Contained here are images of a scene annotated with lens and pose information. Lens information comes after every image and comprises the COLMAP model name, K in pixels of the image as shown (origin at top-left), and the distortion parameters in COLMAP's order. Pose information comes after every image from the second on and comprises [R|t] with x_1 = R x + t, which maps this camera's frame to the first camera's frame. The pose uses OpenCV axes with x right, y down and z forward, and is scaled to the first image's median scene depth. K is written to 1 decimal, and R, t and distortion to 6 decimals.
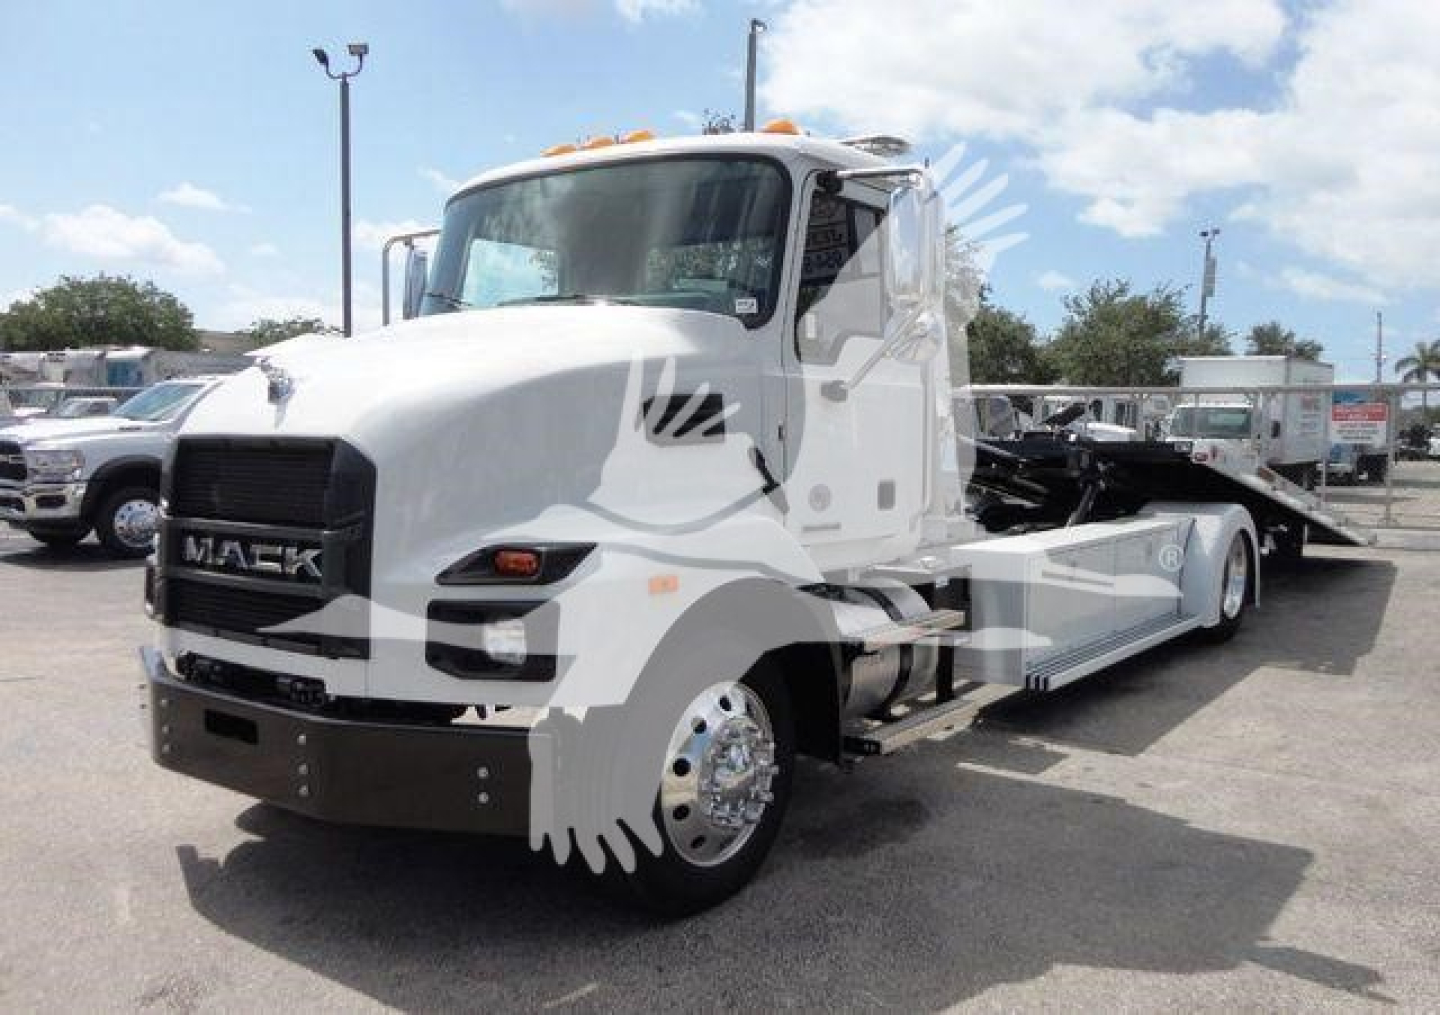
lens RADIAL K [[1203.9, 0, 720.0], [0, 1203.9, 513.2], [0, 0, 1]] dist [-0.001915, -0.001667]
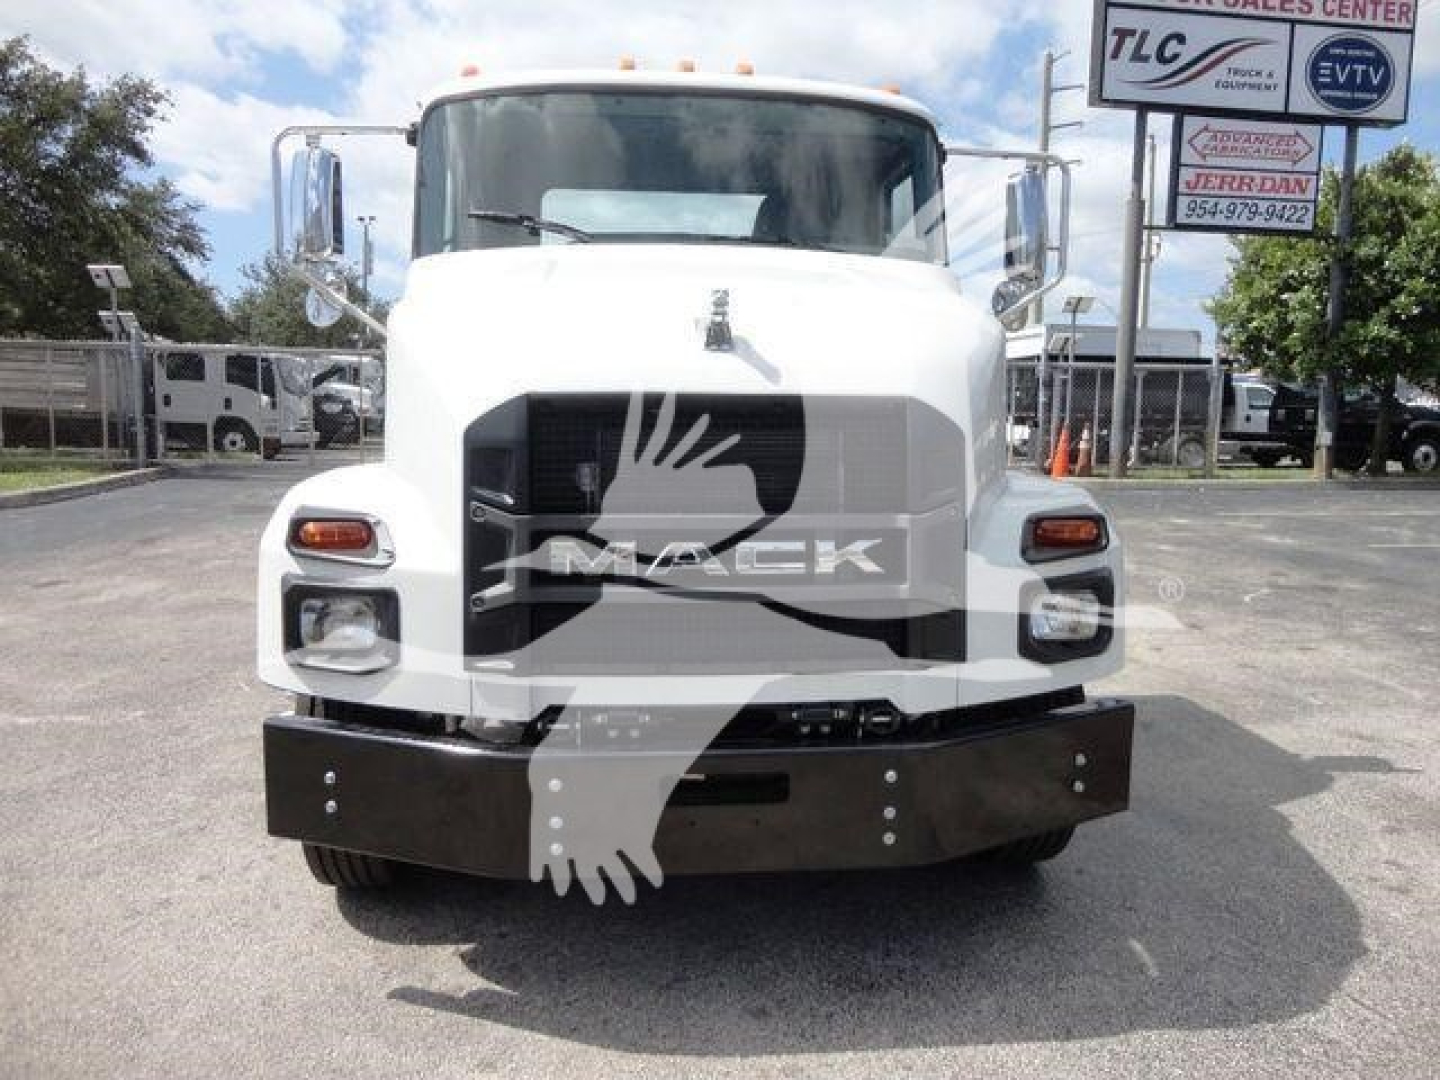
lens RADIAL K [[1044.7, 0, 720.0], [0, 1044.7, 540.0], [0, 0, 1]] dist [0.002139, 0.002301]
pose [[0.739886, -0.086035, 0.667208, -0.865110], [0.037546, 0.995524, 0.086734, -0.032516], [-0.671684, -0.039122, 0.739804, 0.559268]]
